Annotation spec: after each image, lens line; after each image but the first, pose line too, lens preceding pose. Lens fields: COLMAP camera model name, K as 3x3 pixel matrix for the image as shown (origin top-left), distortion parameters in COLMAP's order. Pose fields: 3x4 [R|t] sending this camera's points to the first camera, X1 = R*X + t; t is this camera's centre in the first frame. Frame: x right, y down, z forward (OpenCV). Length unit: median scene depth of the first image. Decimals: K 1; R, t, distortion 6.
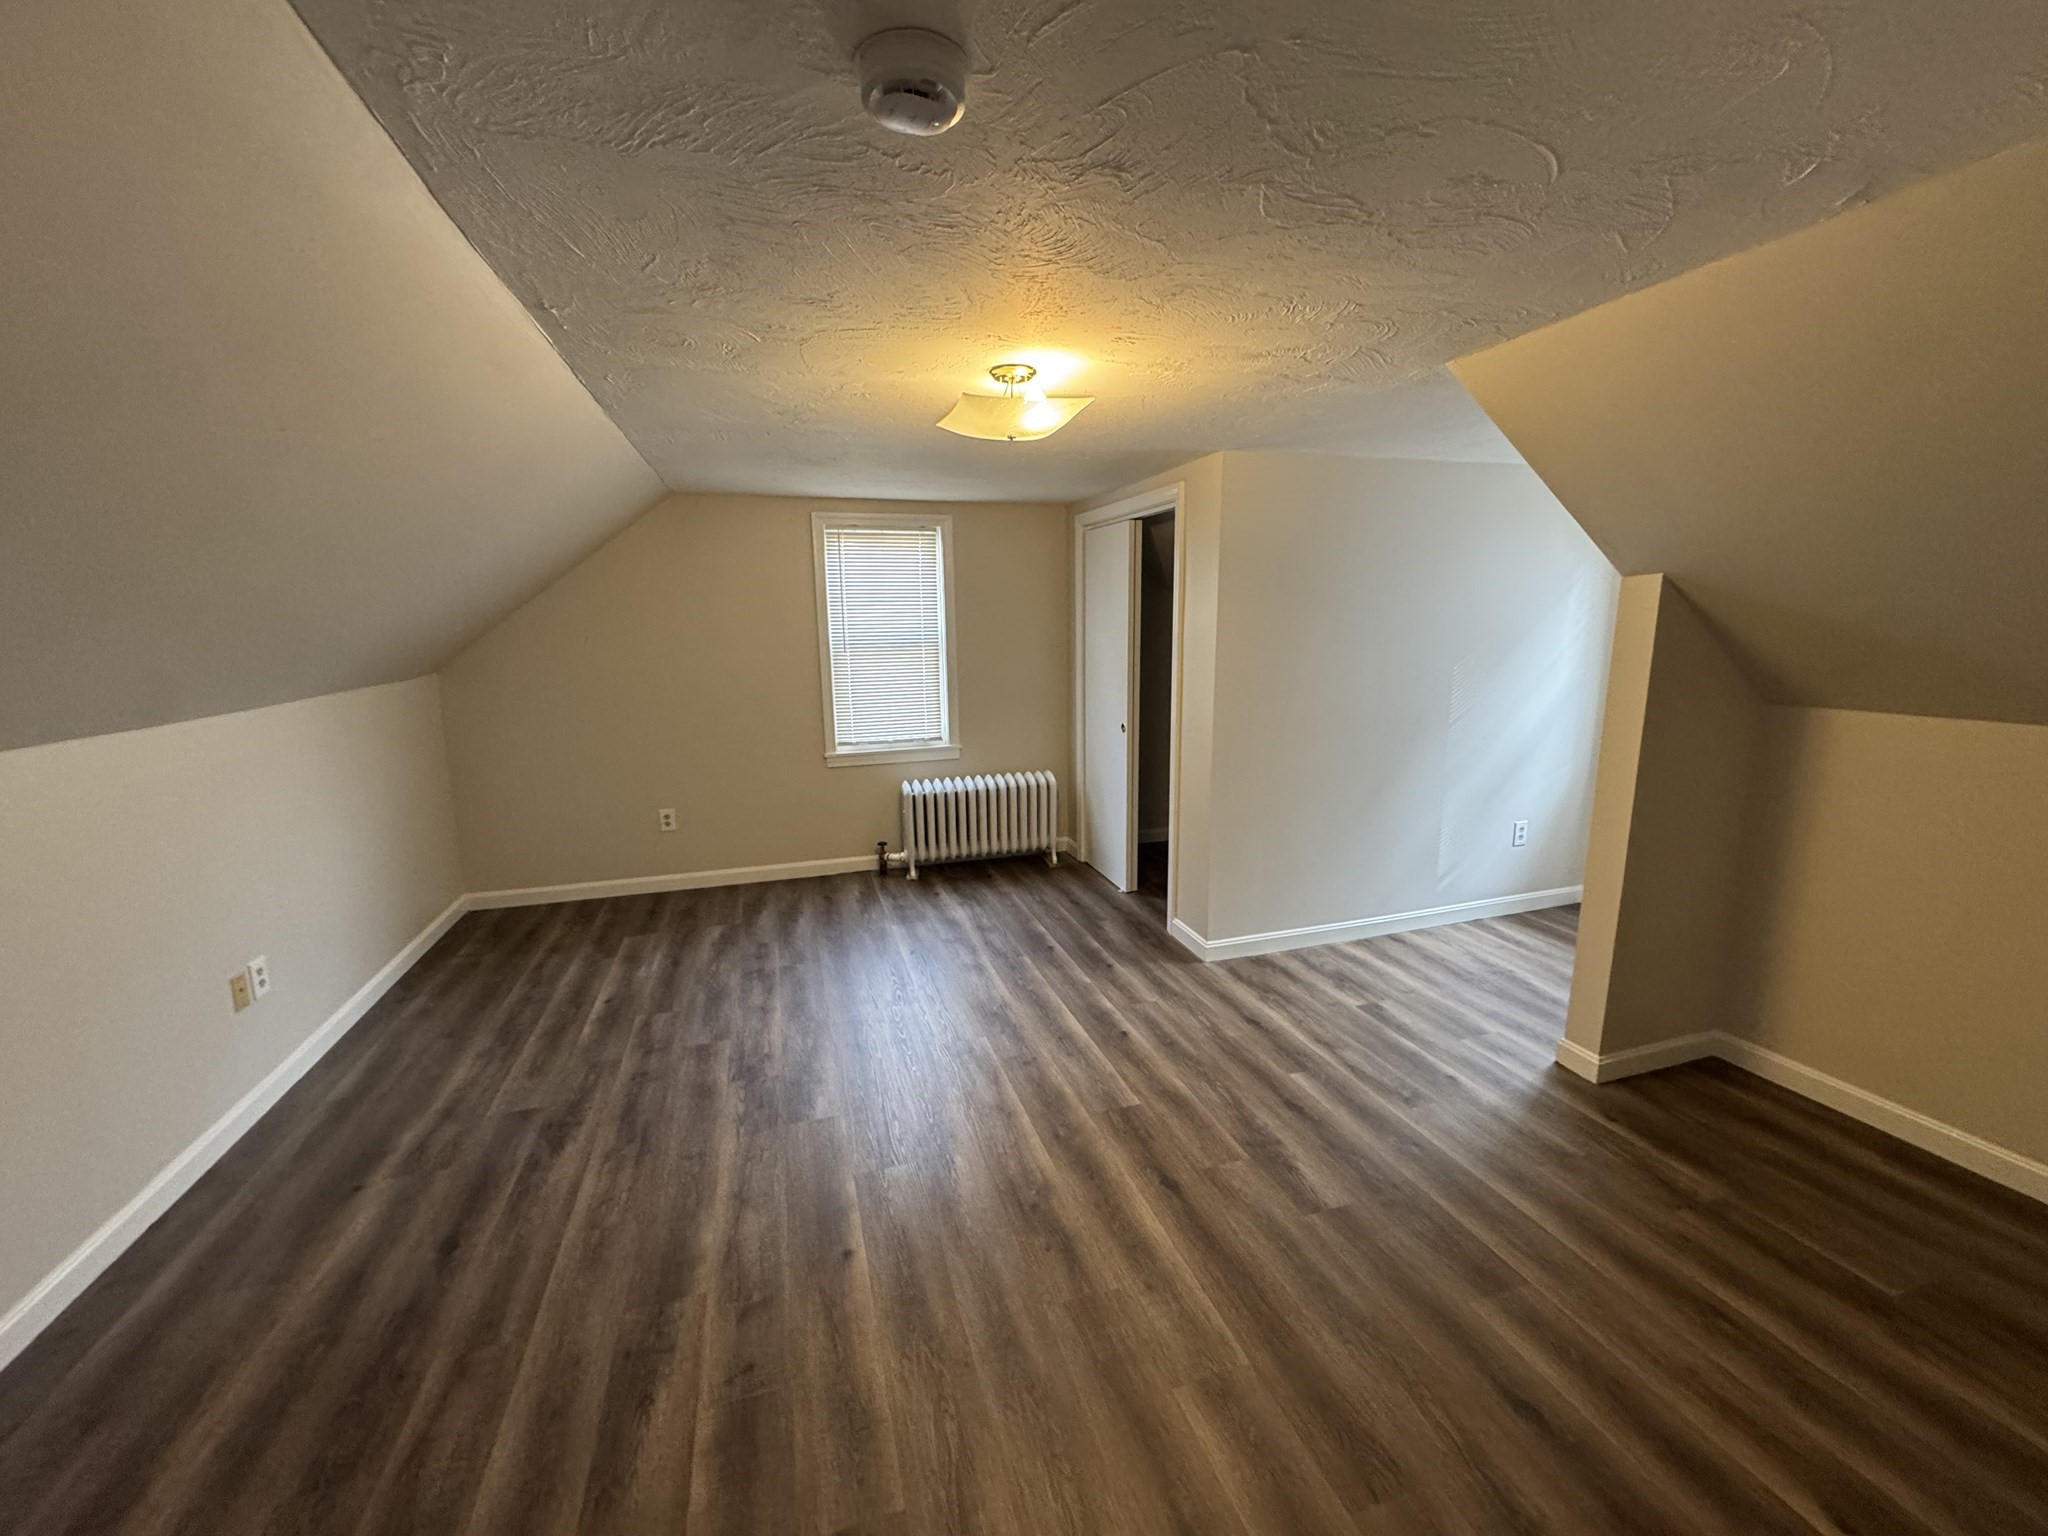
lens RADIAL K [[815.4, 0, 1021.7], [0, 815.4, 764.4], [0, 0, 1]] dist [-0.001120, 0.000054]
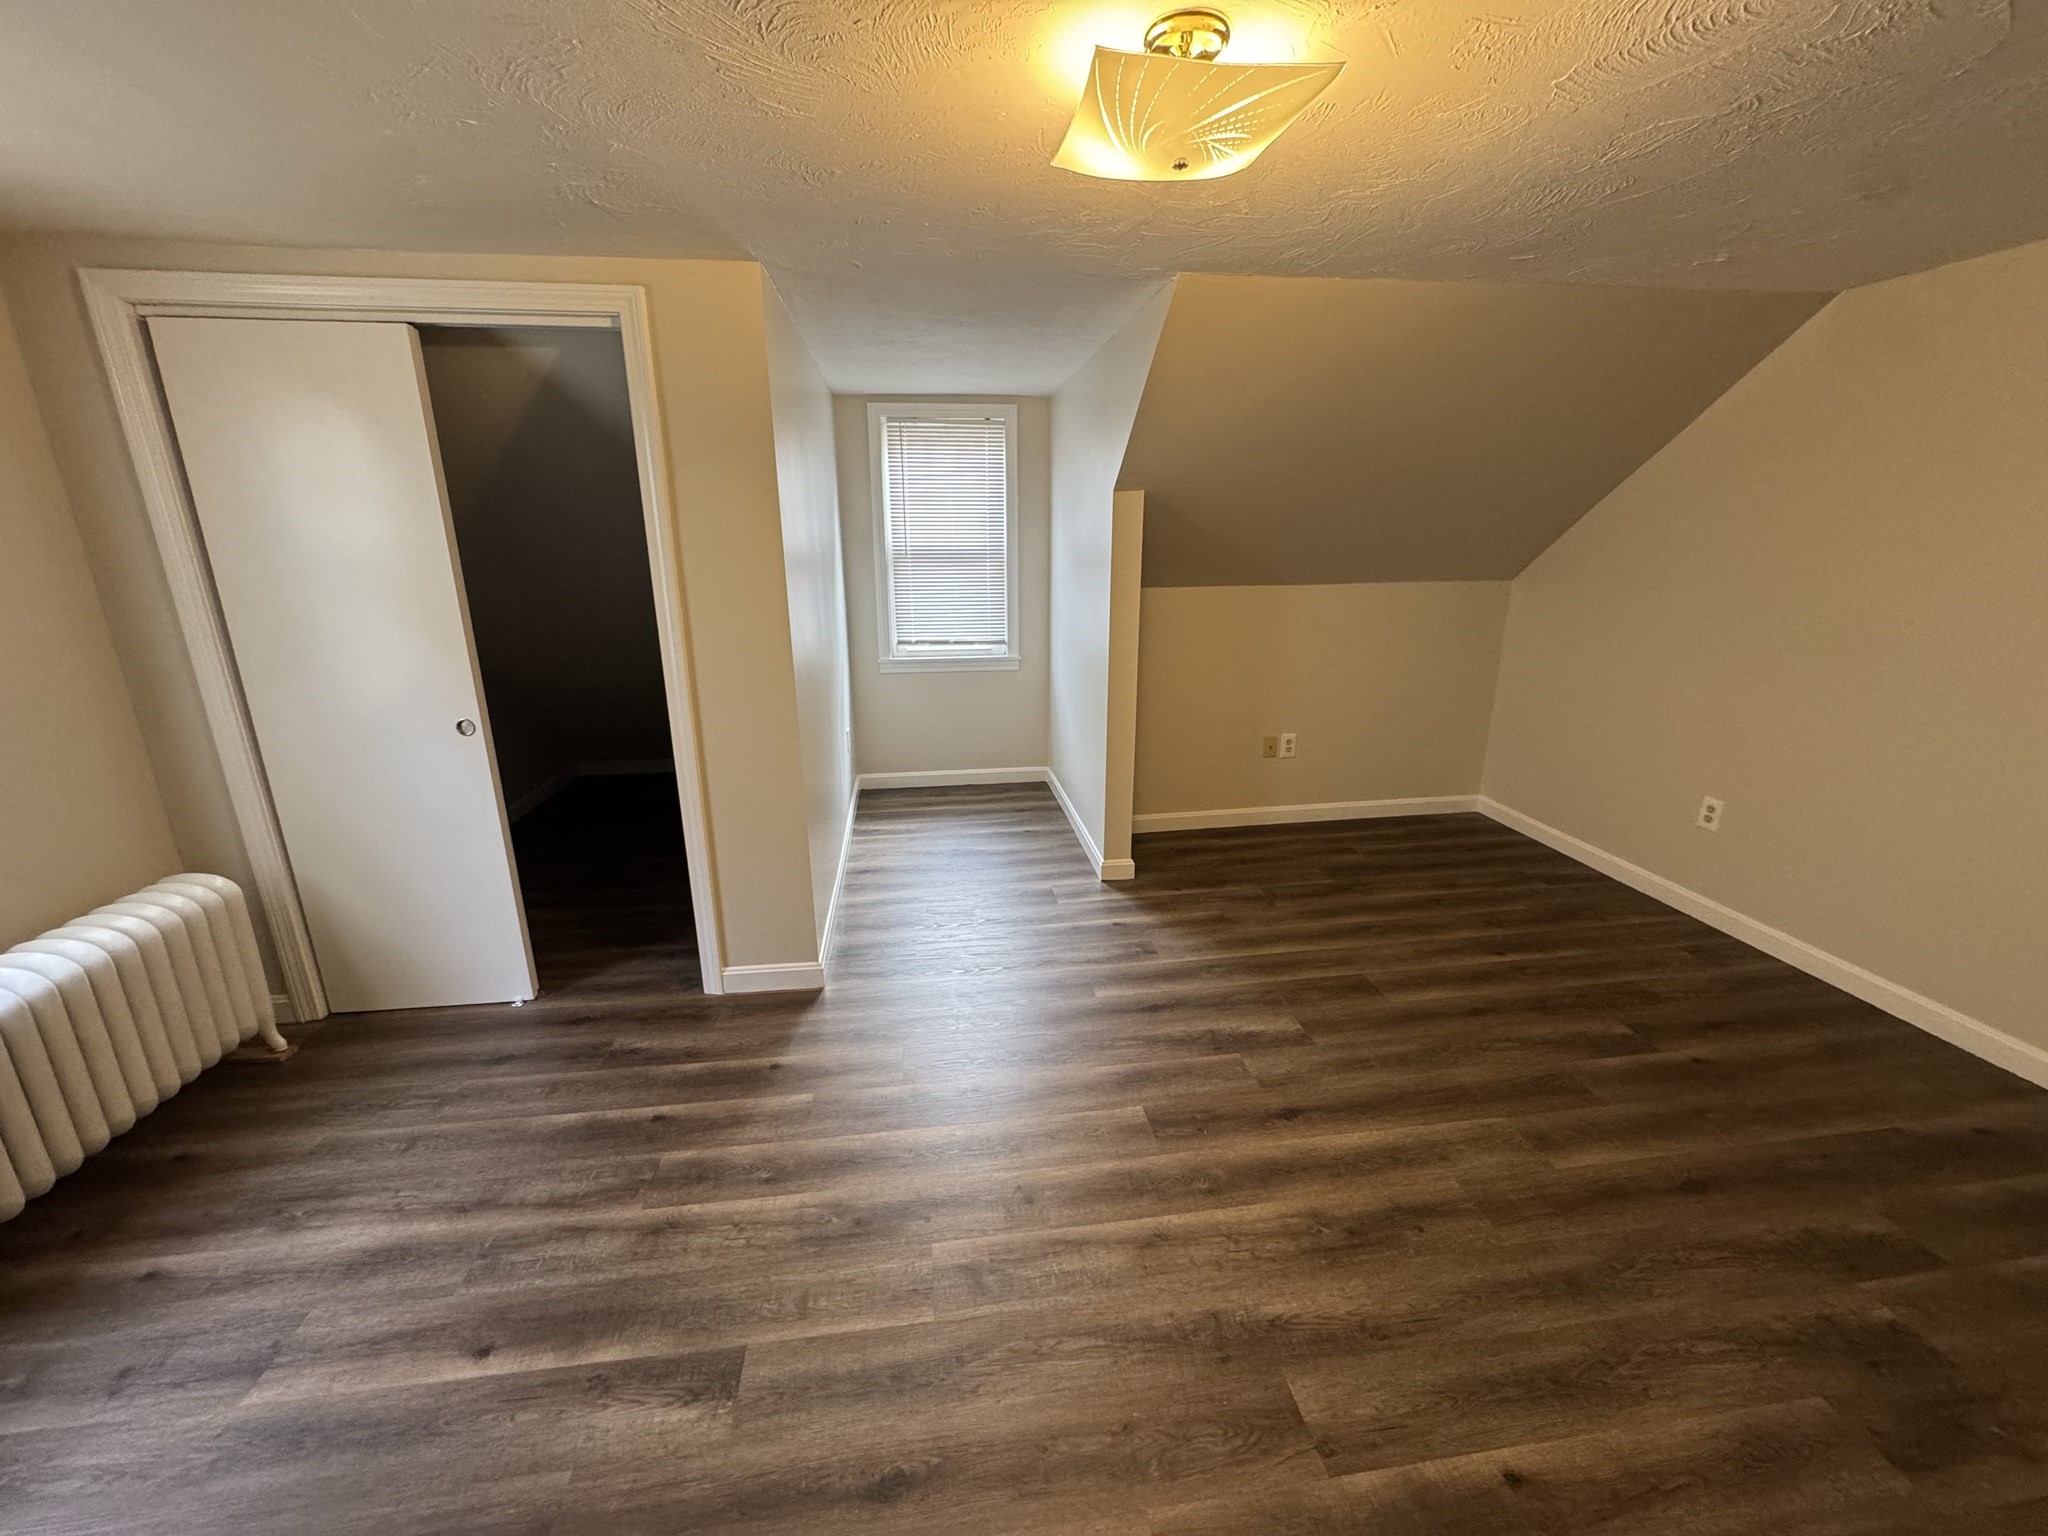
lens RADIAL K [[815.4, 0, 1021.7], [0, 815.4, 764.4], [0, 0, 1]] dist [-0.001120, 0.000054]
pose [[0.164778, -0.255199, 0.952744, -0.658921], [0.180638, 0.957419, 0.225210, -0.148586], [-0.969648, 0.134992, 0.203860, 1.019240]]
